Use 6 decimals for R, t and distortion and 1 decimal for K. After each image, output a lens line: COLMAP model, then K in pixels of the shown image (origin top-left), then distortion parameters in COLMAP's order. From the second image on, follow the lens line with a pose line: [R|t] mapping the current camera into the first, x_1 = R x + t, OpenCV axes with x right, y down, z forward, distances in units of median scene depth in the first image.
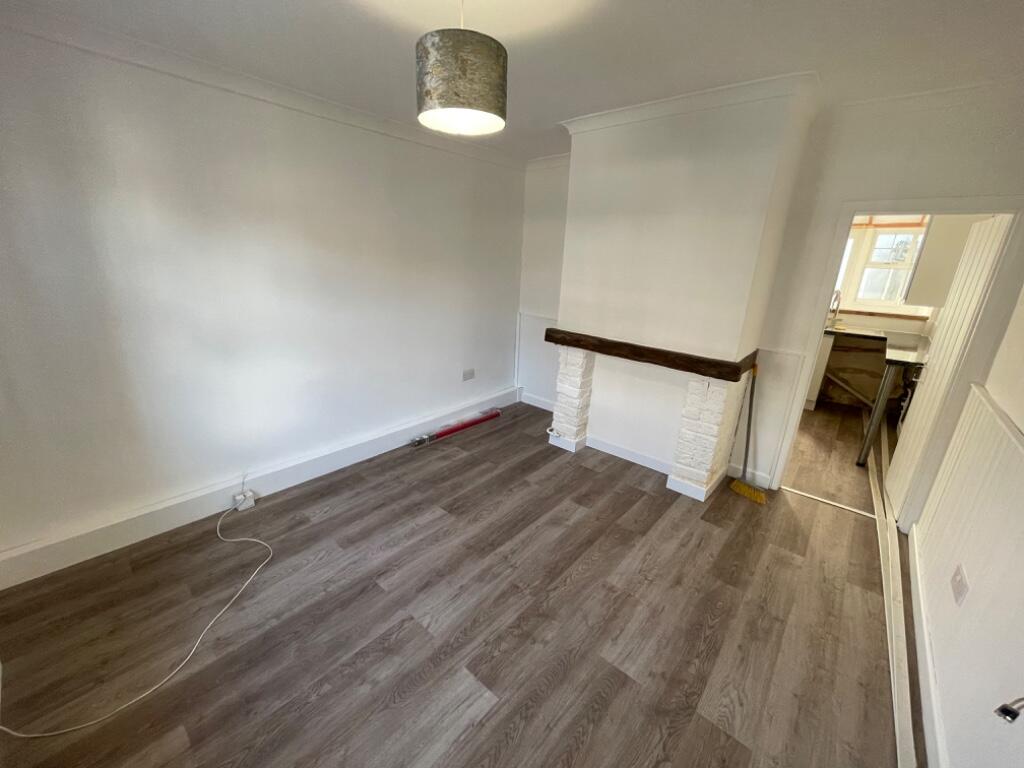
lens RADIAL K [[411.9, 0, 507.2], [0, 411.9, 384.0], [0, 0, 1]] dist [-0.018287, 0.008846]
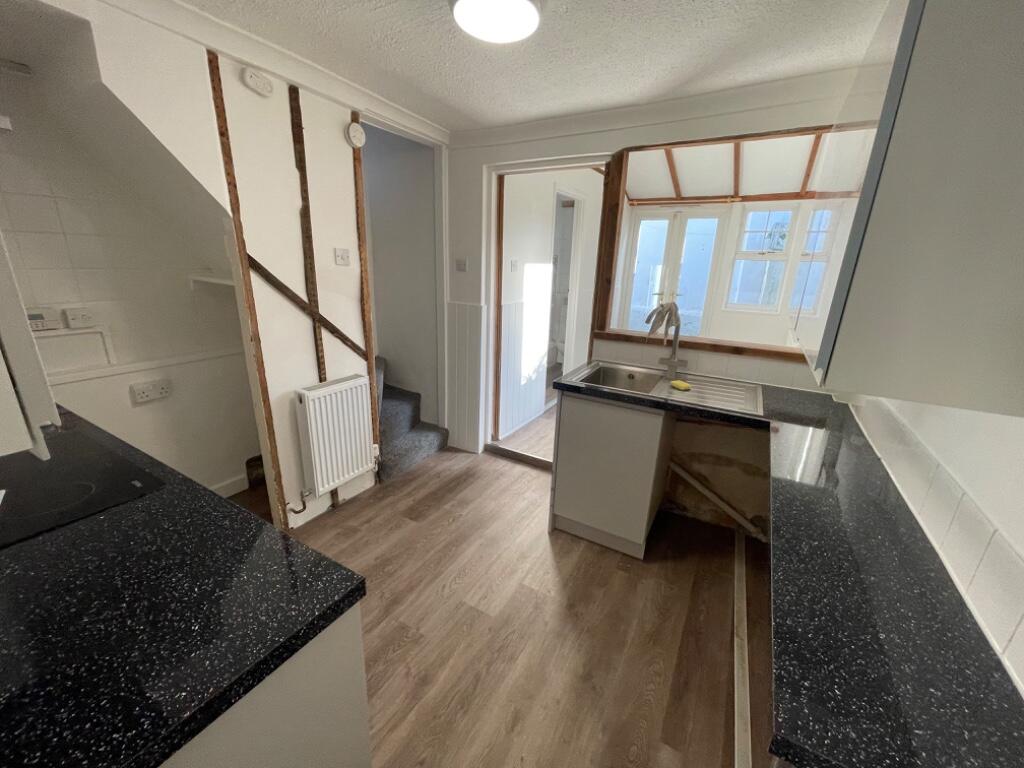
lens RADIAL K [[411.9, 0, 507.2], [0, 411.9, 384.0], [0, 0, 1]] dist [-0.018287, 0.008846]
pose [[0.982047, -0.066249, 0.176620, 0.515612], [0.066403, 0.997780, 0.005044, -0.147862], [-0.176562, 0.006775, 0.984266, 0.550046]]
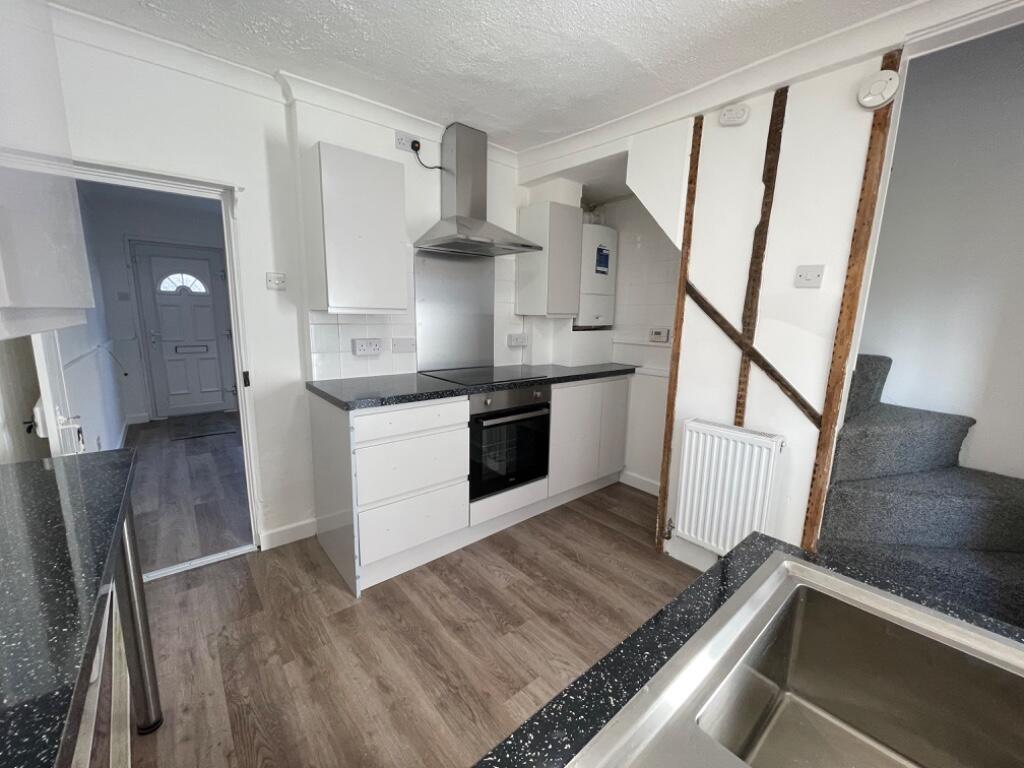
lens RADIAL K [[411.9, 0, 507.2], [0, 411.9, 384.0], [0, 0, 1]] dist [-0.018287, 0.008846]
pose [[-0.153224, 0.125063, -0.980246, 0.828037], [-0.318509, 0.932771, 0.168793, -0.199727], [0.935454, 0.338080, -0.103089, 0.896121]]
